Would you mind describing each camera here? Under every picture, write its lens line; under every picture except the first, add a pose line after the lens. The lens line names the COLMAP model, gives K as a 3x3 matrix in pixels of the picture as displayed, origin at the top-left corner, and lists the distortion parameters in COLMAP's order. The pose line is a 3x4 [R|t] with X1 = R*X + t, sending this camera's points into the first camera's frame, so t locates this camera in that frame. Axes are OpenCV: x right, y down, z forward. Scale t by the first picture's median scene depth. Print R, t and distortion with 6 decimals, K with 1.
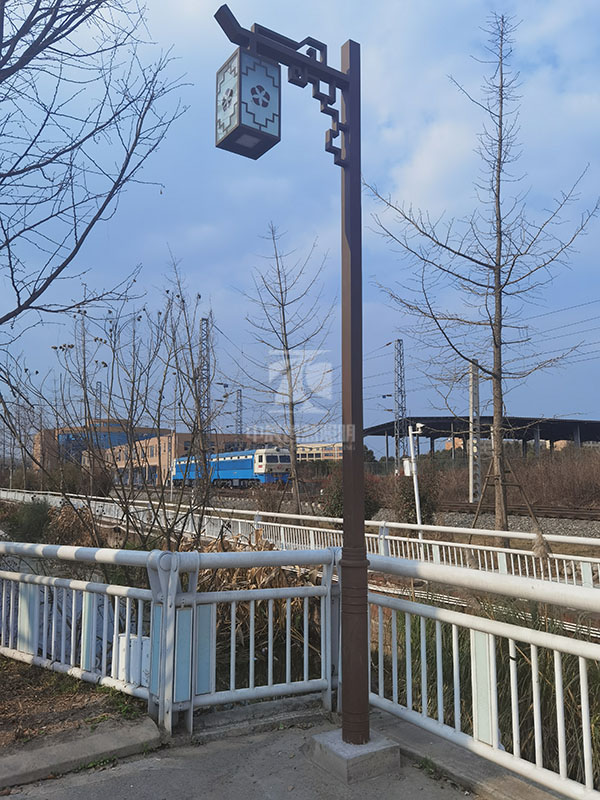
lens RADIAL K [[625.9, 0, 300.0], [0, 625.9, 400.0], [0, 0, 1]] dist [0.030264, -0.038870]
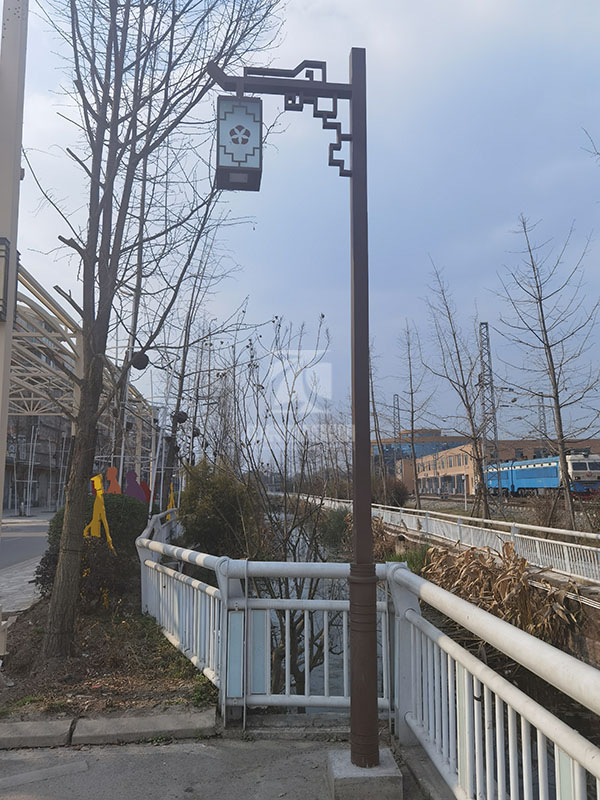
lens RADIAL K [[625.9, 0, 300.0], [0, 625.9, 400.0], [0, 0, 1]] dist [0.030264, -0.038870]
pose [[0.887909, -0.066949, -0.455122, 0.434861], [0.060536, 0.997754, -0.028669, 0.003807], [0.456019, -0.002096, 0.889967, 0.083330]]
